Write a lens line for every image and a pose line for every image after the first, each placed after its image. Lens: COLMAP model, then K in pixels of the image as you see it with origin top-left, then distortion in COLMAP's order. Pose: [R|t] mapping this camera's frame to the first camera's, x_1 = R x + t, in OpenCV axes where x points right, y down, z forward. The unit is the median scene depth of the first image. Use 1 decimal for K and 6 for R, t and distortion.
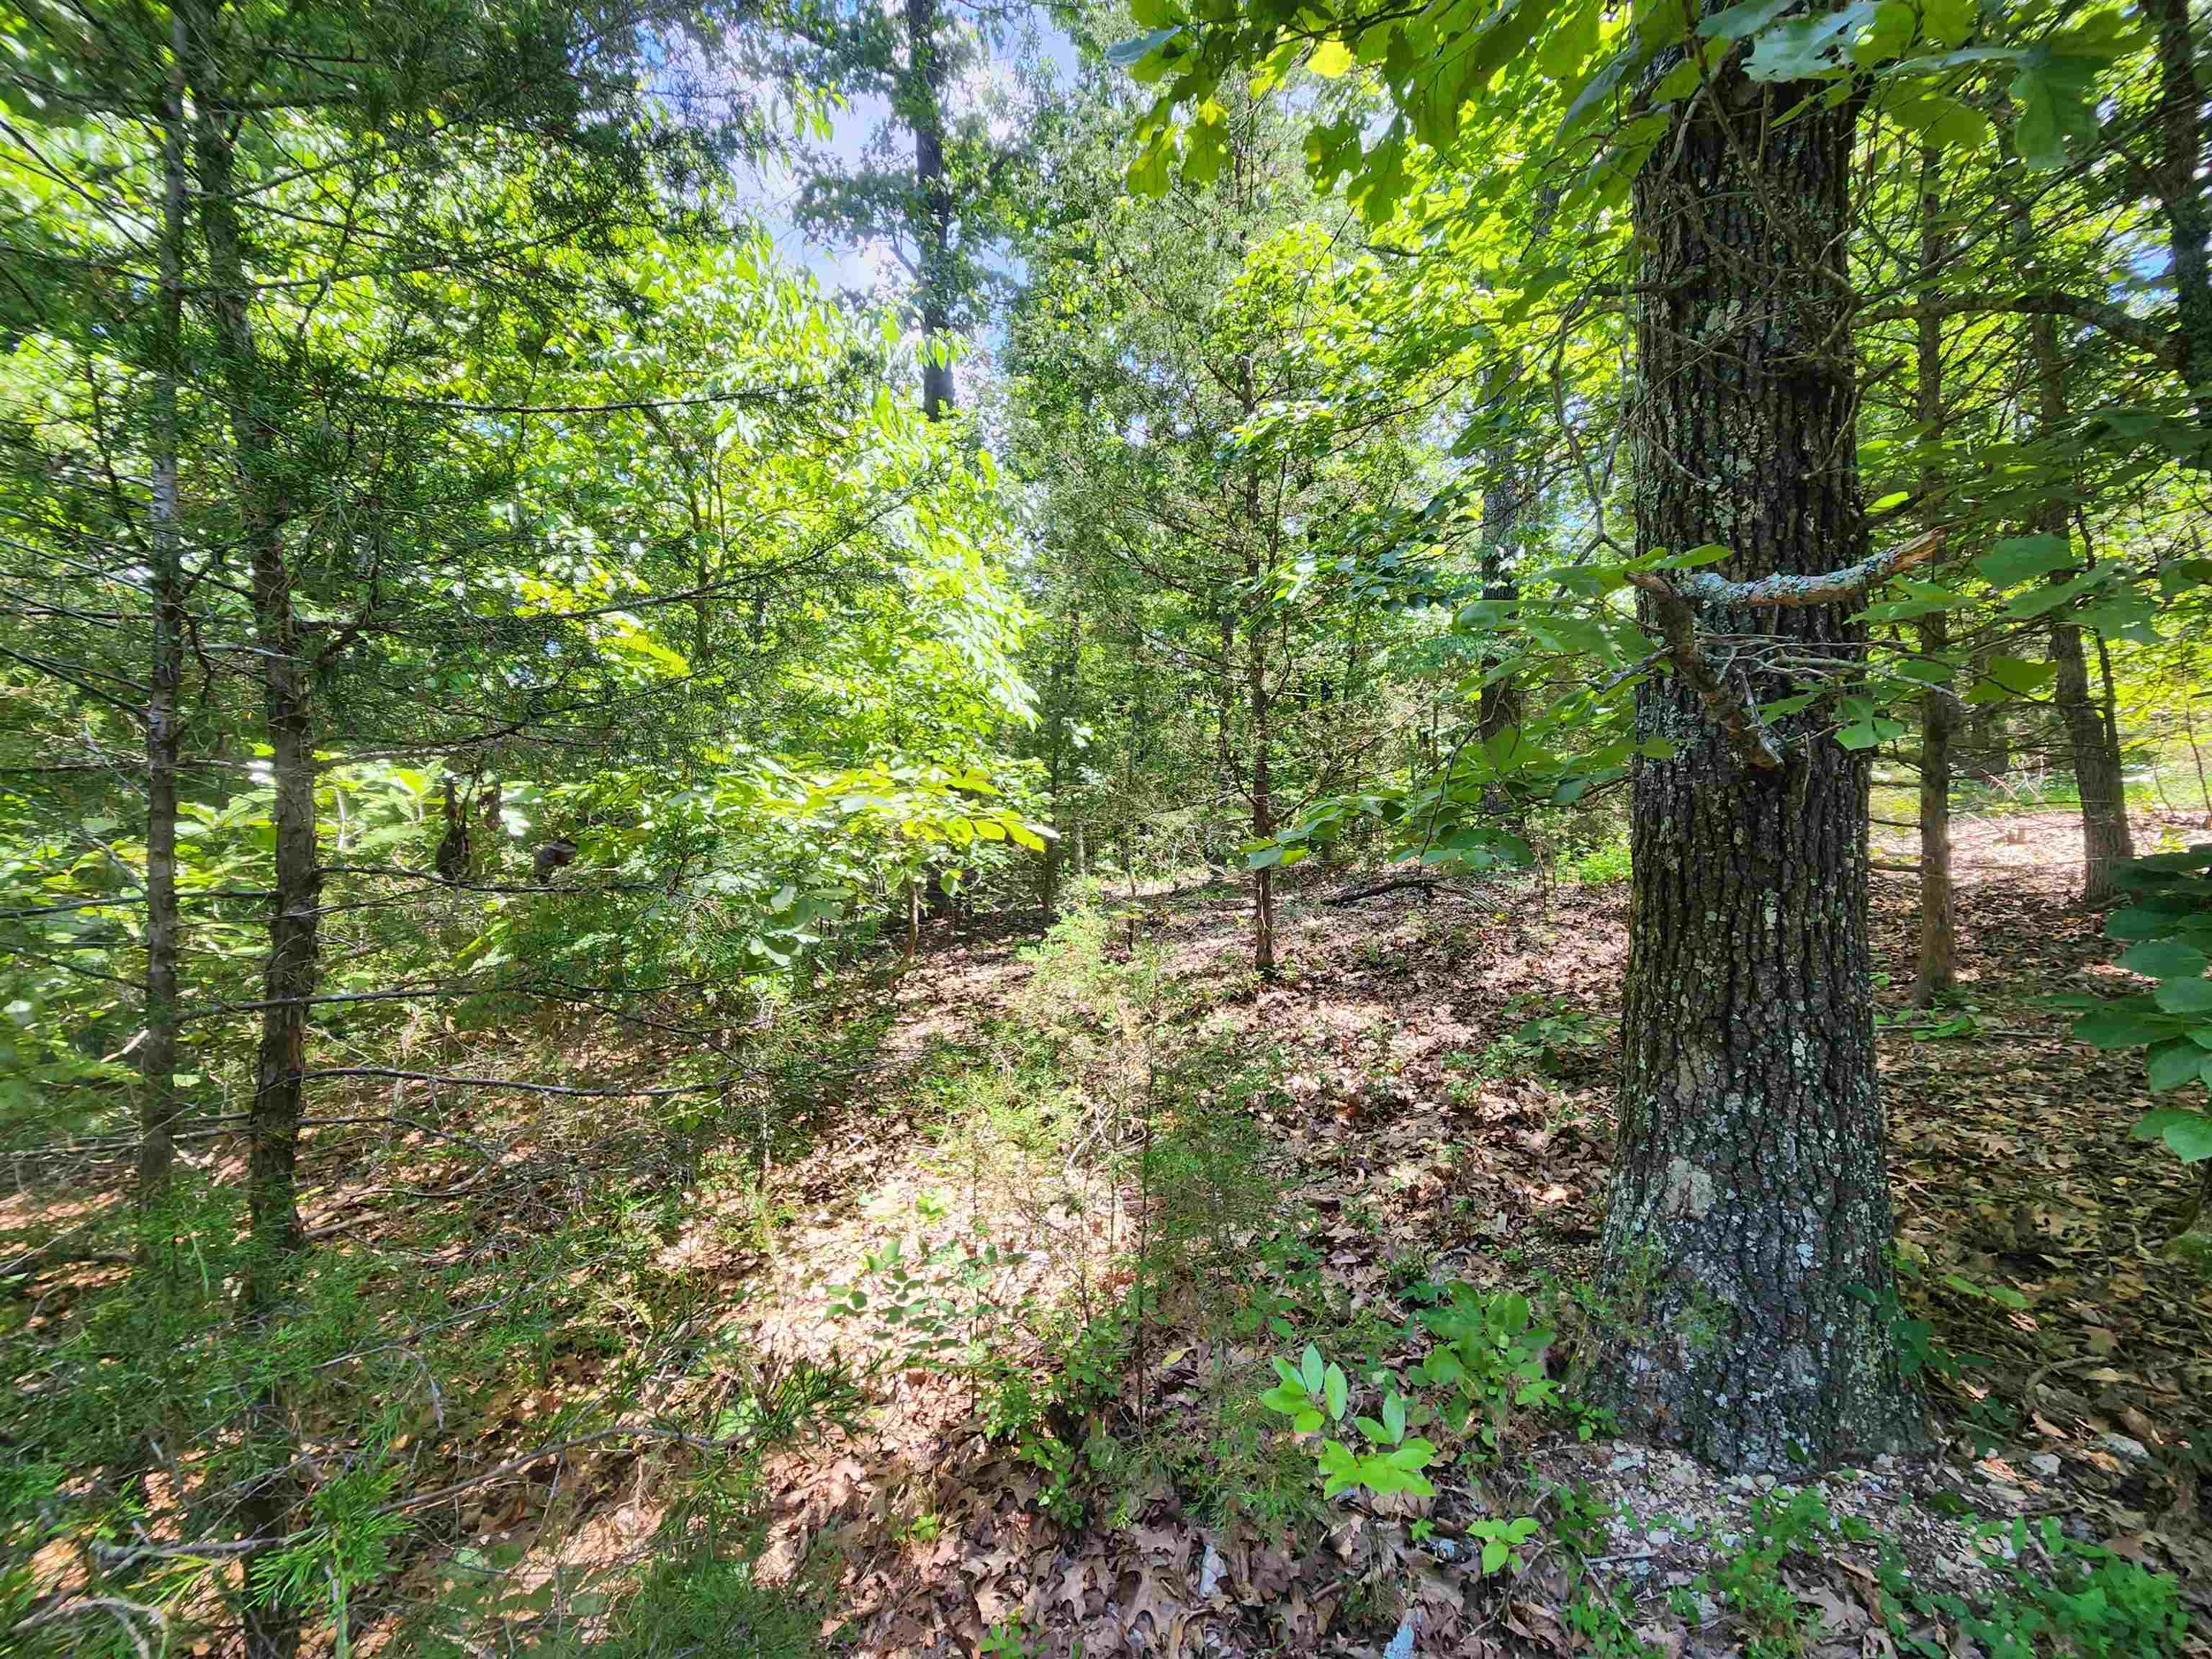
lens RADIAL K [[902.5, 0, 1103.4], [0, 902.5, 827.1], [0, 0, 1]] dist [0.002327, -0.004246]
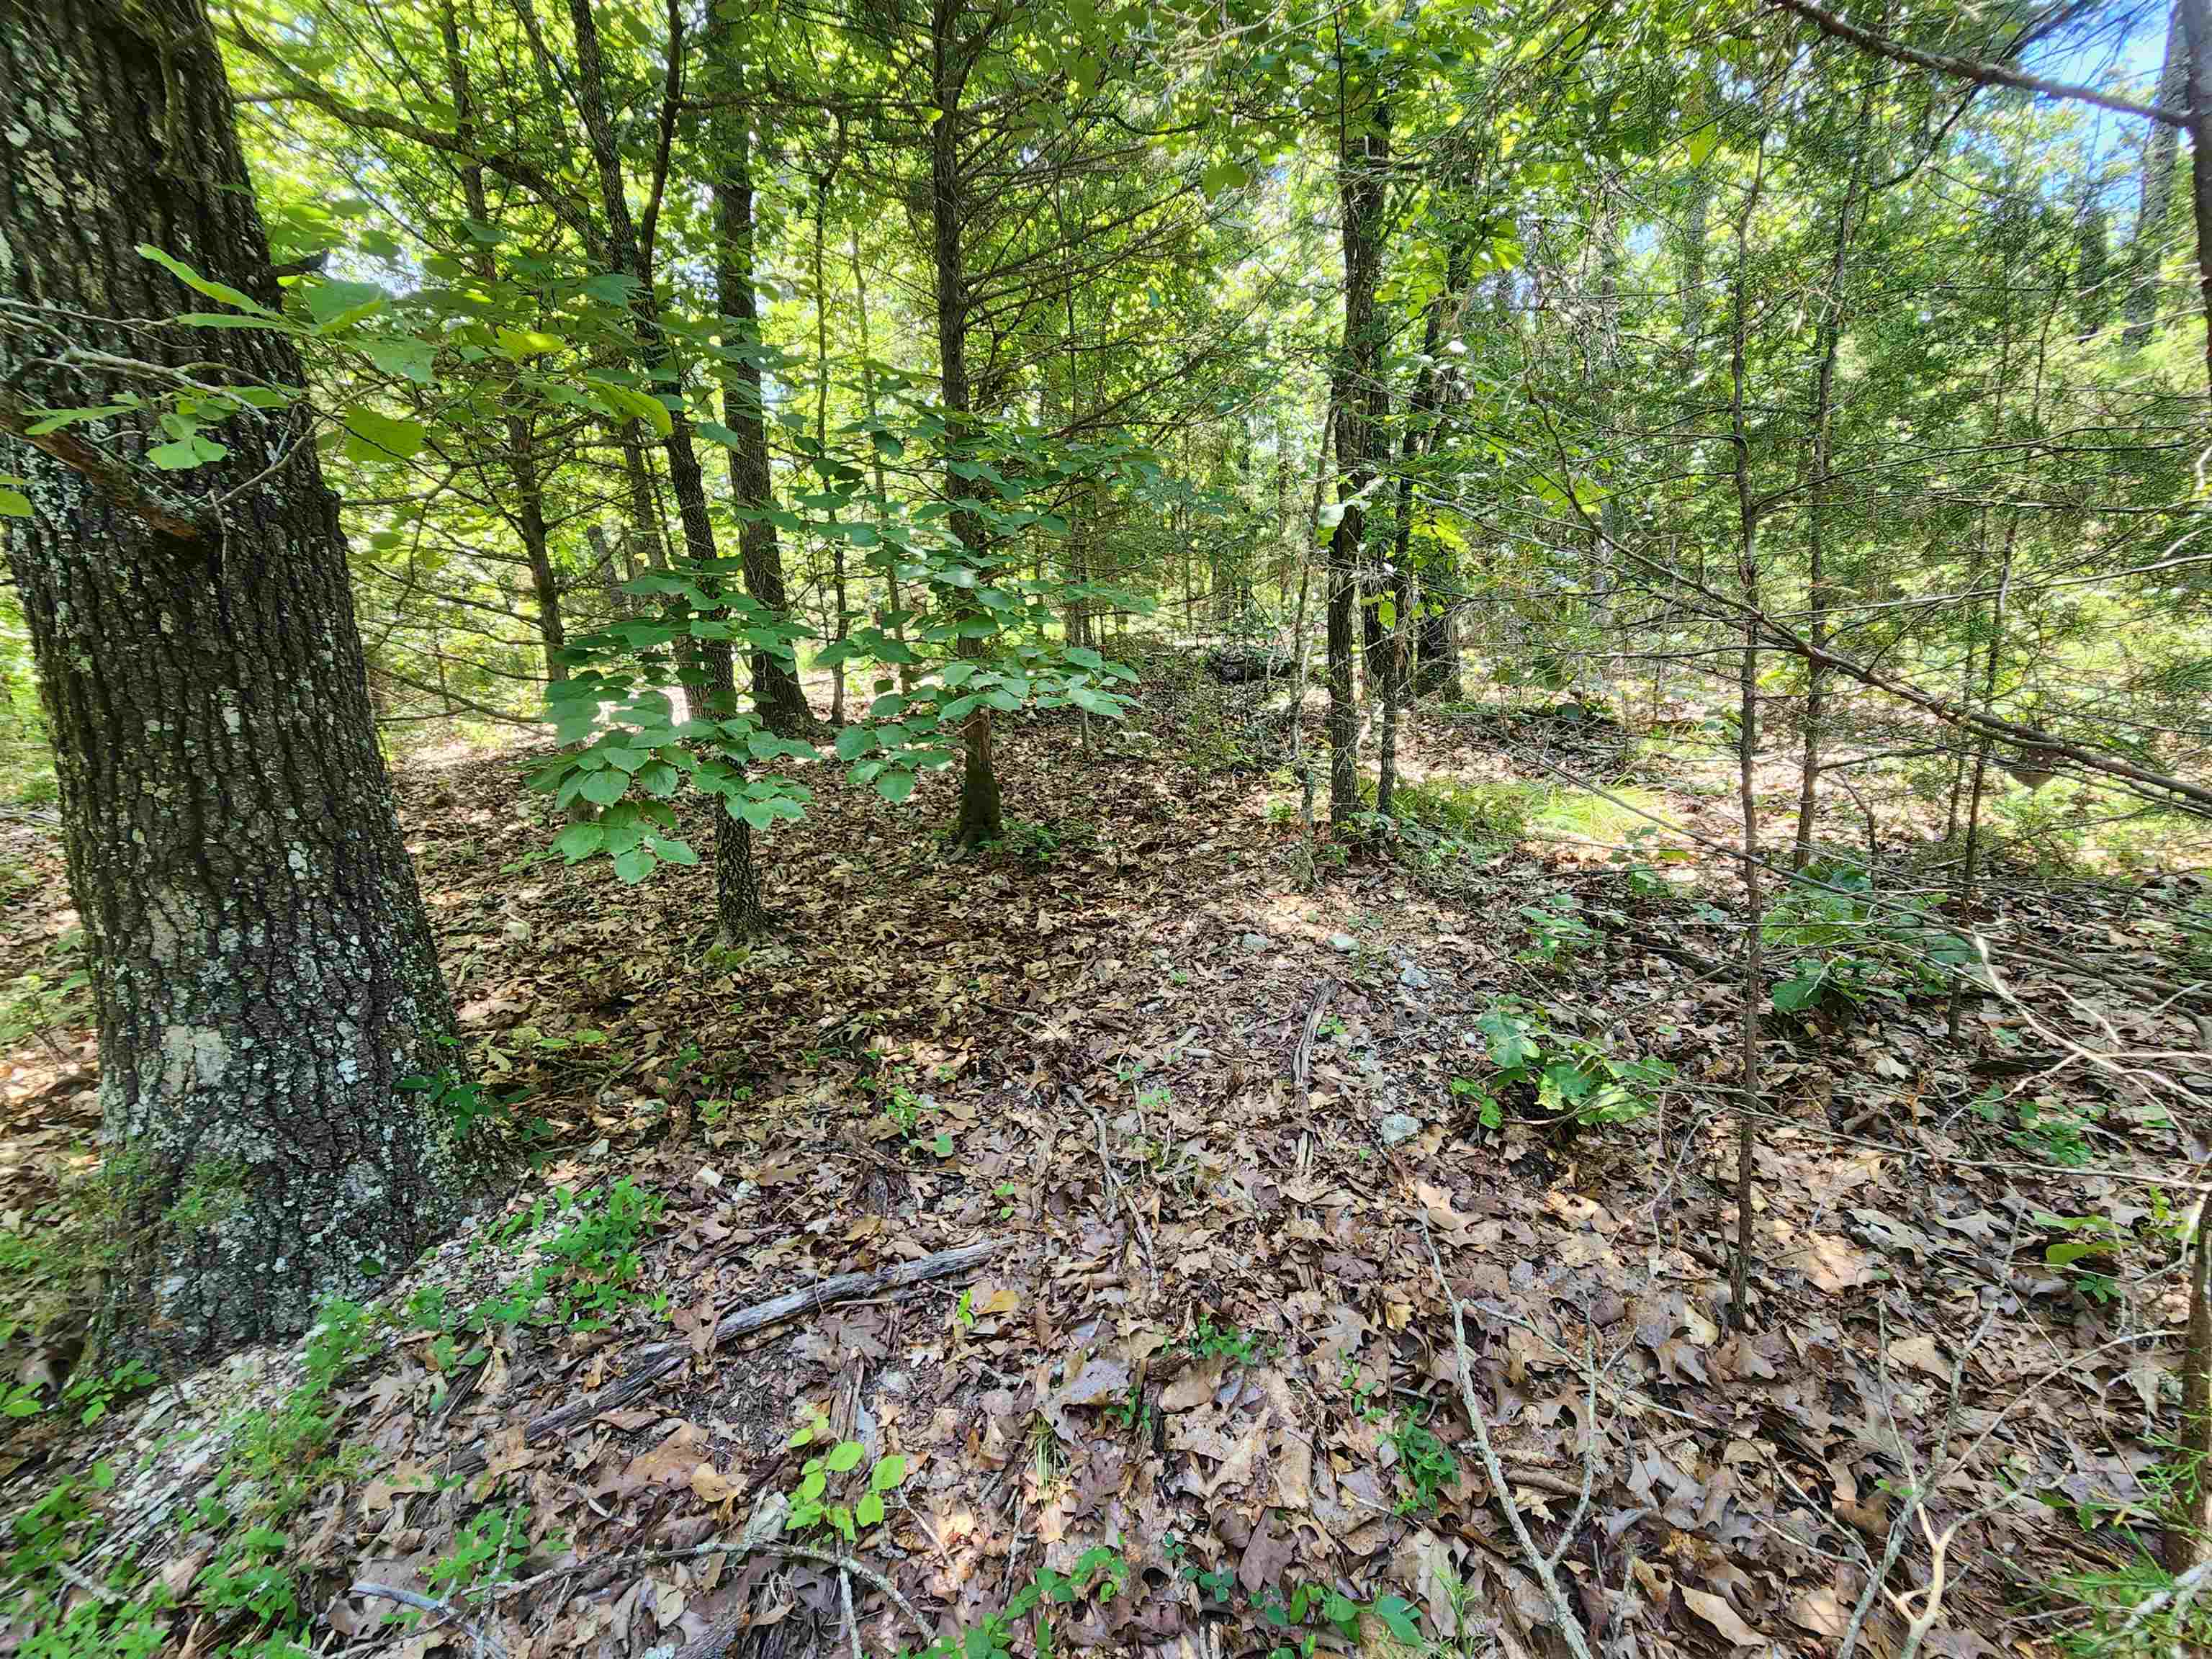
lens RADIAL K [[902.5, 0, 1103.4], [0, 902.5, 827.1], [0, 0, 1]] dist [0.002327, -0.004246]
pose [[0.350290, -0.174382, 0.920265, 0.222854], [0.074387, 0.984592, 0.158257, 0.127256], [-0.933683, 0.013020, 0.357865, -0.079465]]
